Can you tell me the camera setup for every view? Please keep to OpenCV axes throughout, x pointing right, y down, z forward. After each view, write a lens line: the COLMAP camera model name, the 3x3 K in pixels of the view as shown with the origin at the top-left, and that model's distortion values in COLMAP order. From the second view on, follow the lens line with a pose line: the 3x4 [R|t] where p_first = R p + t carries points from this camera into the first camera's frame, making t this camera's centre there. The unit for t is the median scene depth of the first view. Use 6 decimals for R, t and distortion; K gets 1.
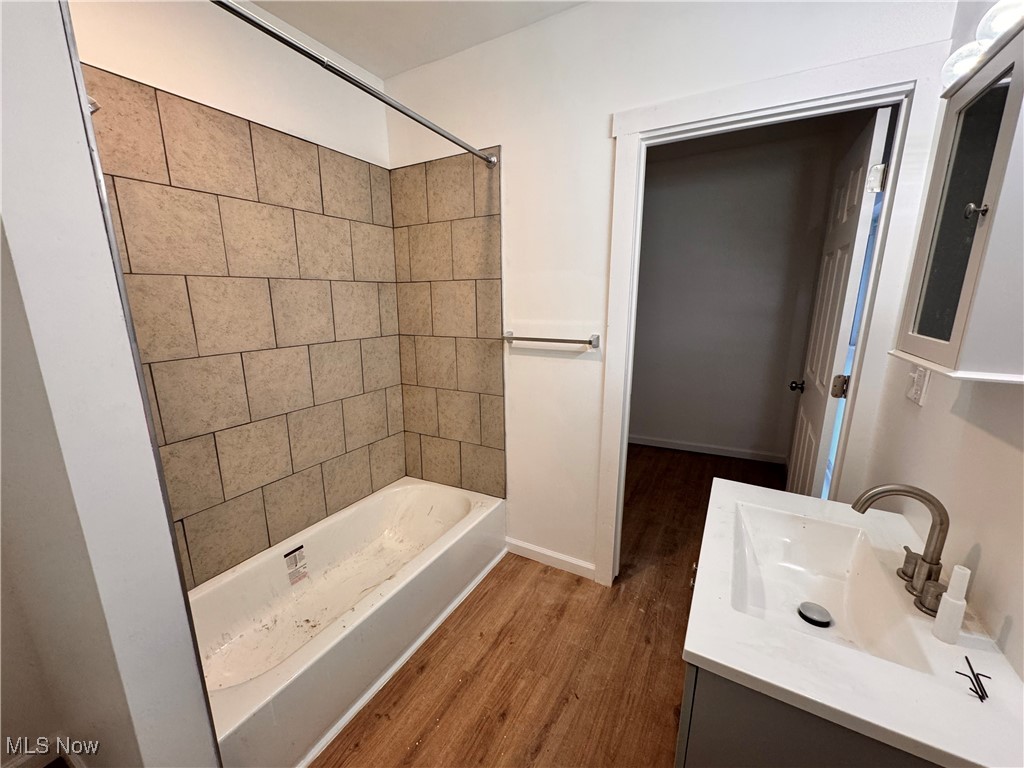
lens RADIAL K [[408.6, 0, 510.7], [0, 408.6, 384.0], [0, 0, 1]] dist [-0.003100, 0.000500]
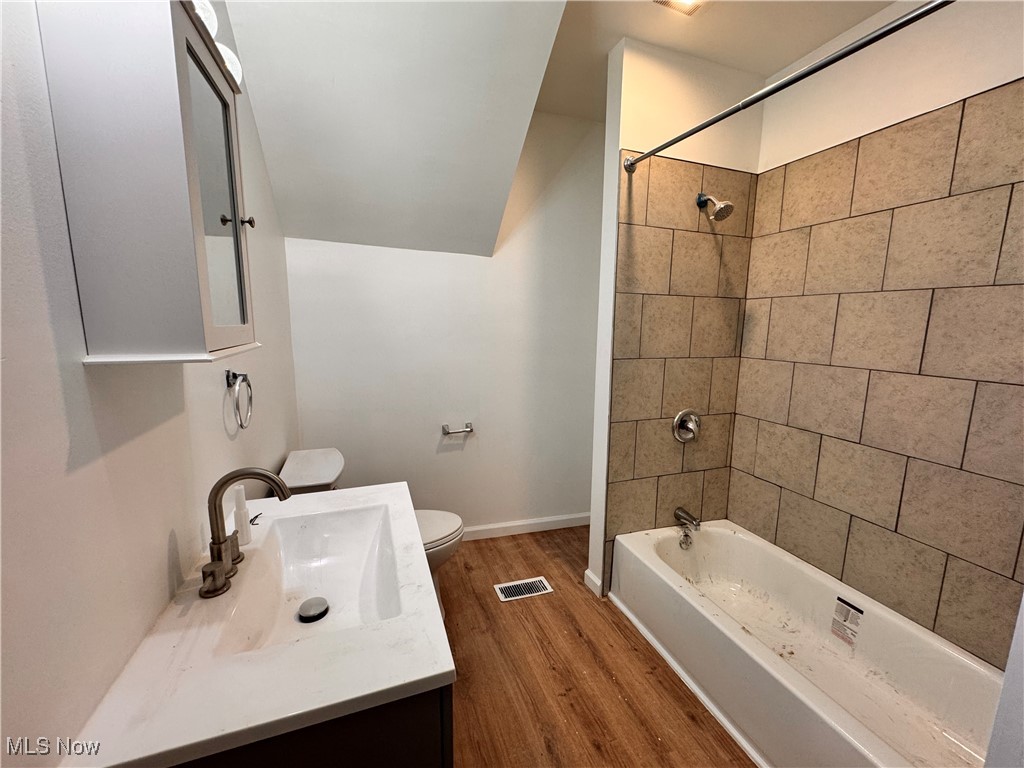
lens RADIAL K [[408.6, 0, 511.2], [0, 408.6, 384.2], [0, 0, 1]] dist [-0.003100, 0.000500]
pose [[-0.659522, 0.106135, -0.744154, 0.594804], [-0.175621, 0.940826, 0.289833, -0.170652], [0.730881, 0.321841, -0.601857, 0.949586]]
